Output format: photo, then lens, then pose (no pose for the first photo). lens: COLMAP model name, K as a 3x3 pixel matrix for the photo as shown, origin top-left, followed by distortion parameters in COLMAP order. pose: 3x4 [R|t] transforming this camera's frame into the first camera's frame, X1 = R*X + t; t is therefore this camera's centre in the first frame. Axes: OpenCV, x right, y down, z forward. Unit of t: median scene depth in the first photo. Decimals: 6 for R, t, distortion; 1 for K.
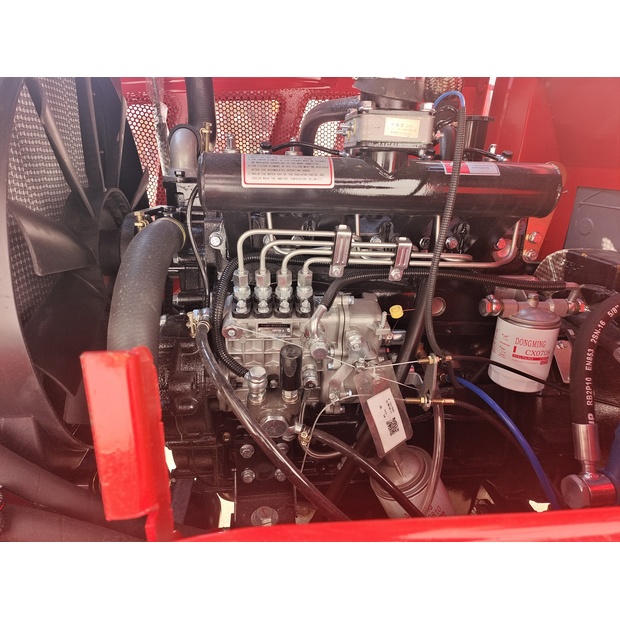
lens RADIAL K [[390.2, 0, 309.3], [0, 390.2, 295.1], [0, 0, 1]] dist [-0.002031, -0.003759]
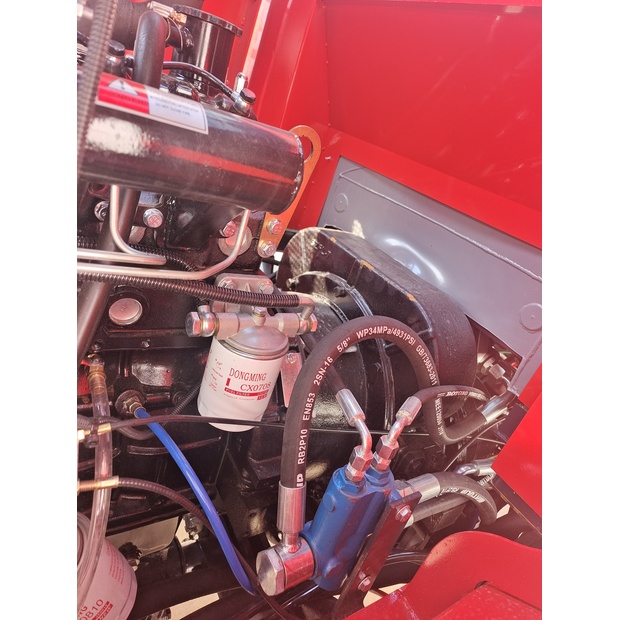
lens RADIAL K [[390.2, 0, 309.3], [0, 390.2, 295.1], [0, 0, 1]] dist [-0.002031, -0.003759]
pose [[0.858548, 0.023749, 0.512182, 0.277458], [-0.129056, 0.976775, 0.171039, -0.161878], [-0.496225, -0.212945, 0.841674, 0.343214]]
